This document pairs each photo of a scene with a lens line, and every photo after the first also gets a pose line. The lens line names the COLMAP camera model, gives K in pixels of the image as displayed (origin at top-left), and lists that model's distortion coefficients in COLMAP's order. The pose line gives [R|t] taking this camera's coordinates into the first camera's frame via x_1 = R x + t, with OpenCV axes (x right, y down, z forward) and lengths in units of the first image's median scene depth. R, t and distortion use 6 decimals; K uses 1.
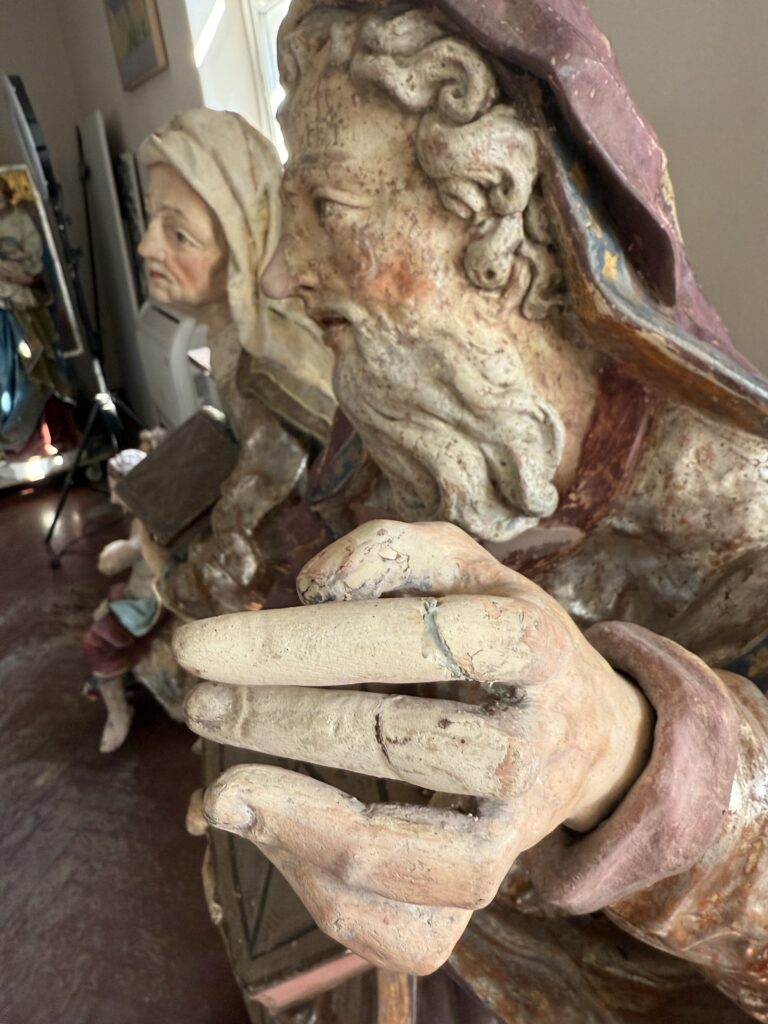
lens RADIAL K [[756.4, 0, 406.5], [0, 756.4, 509.5], [0, 0, 1]] dist [0.021641, -0.003359]
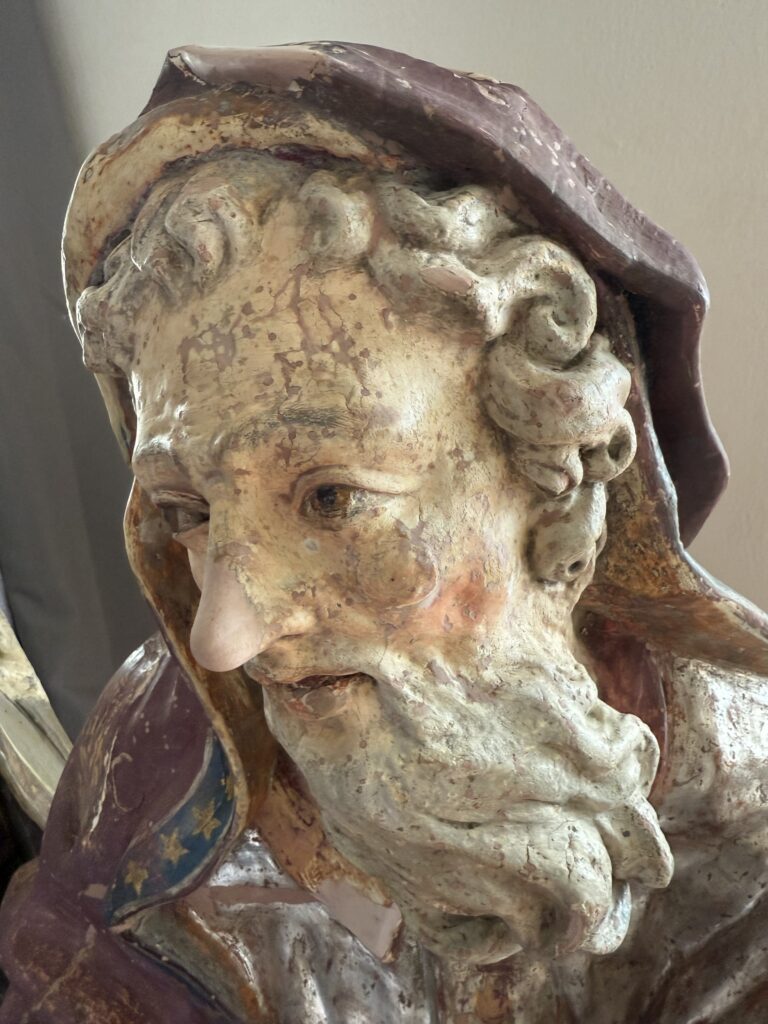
lens RADIAL K [[756.4, 0, 406.5], [0, 756.4, 509.5], [0, 0, 1]] dist [0.021641, -0.003359]
pose [[0.782810, -0.139840, 0.606344, -0.396920], [0.221643, 0.973174, -0.061707, -0.347535], [-0.581449, 0.182696, 0.792805, 0.549009]]
